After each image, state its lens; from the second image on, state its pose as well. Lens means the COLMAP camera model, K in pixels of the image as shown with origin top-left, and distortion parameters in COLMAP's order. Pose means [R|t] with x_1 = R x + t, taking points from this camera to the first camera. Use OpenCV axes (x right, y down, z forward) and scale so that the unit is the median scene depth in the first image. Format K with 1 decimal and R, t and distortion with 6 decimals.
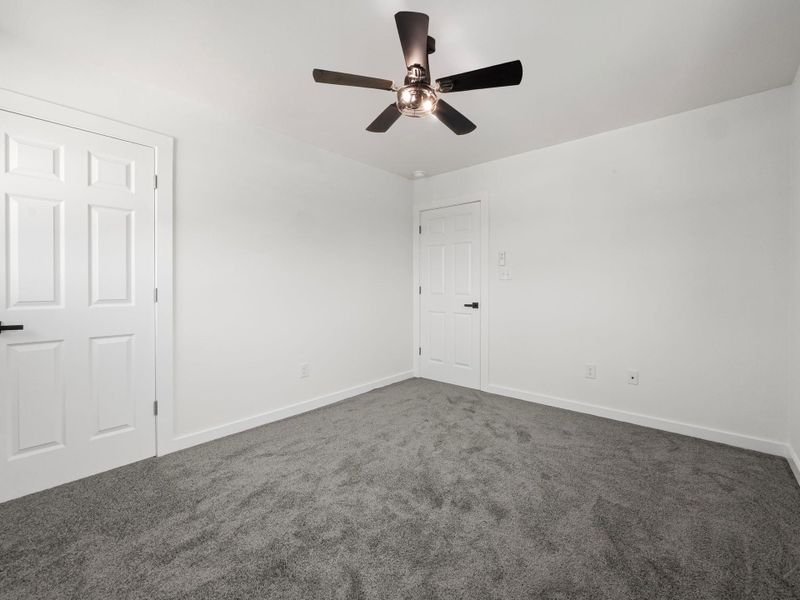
lens RADIAL K [[344.2, 0, 397.5], [0, 344.2, 307.9], [0, 0, 1]] dist [-0.000728, -0.000404]
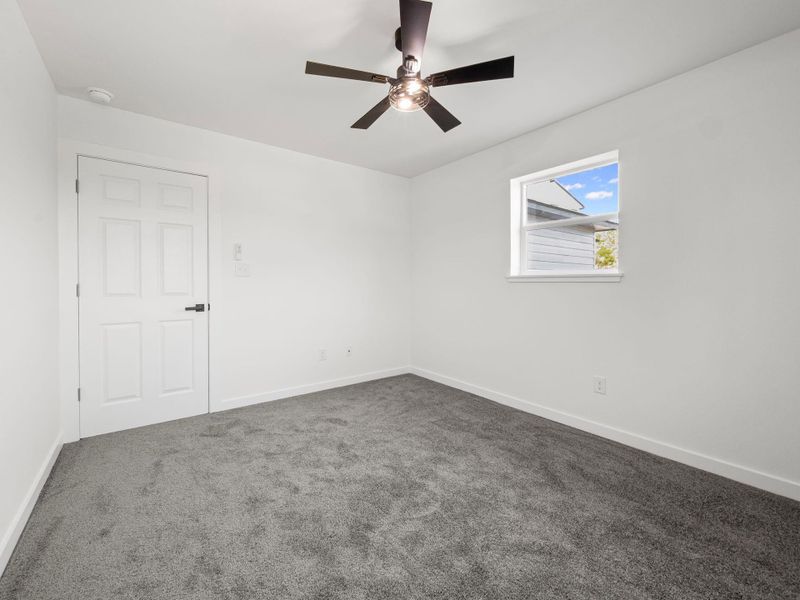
lens RADIAL K [[337.8, 0, 402.9], [0, 337.8, 303.0], [0, 0, 1]] dist [-0.001134, -0.000041]
pose [[0.193830, -0.054752, 0.979506, -0.655769], [0.059572, 0.997256, 0.043956, -0.036738], [-0.979225, 0.049831, 0.196559, 0.598241]]
